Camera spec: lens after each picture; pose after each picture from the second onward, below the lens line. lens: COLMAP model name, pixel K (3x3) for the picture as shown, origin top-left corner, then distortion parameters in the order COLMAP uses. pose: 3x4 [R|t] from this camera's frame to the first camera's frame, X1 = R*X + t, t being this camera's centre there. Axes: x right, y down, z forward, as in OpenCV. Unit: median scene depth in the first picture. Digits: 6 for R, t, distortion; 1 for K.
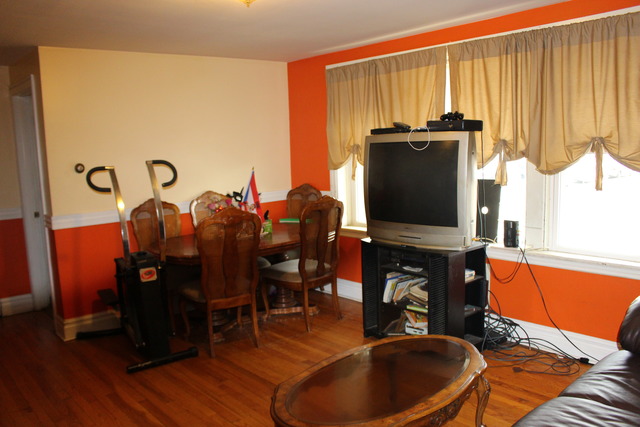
lens RADIAL K [[558.1, 0, 320.0], [0, 558.1, 213.5], [0, 0, 1]] dist [-0.005163, -0.002822]
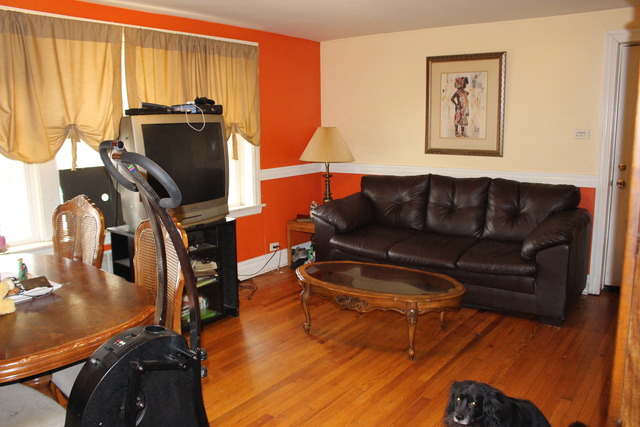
lens RADIAL K [[558.1, 0, 320.0], [0, 558.1, 213.5], [0, 0, 1]] dist [-0.005163, -0.002822]
pose [[-0.217107, -0.121893, 0.968507, -0.841307], [0.154506, 0.975375, 0.157393, -0.085780], [-0.963843, 0.183811, -0.192928, 0.936123]]
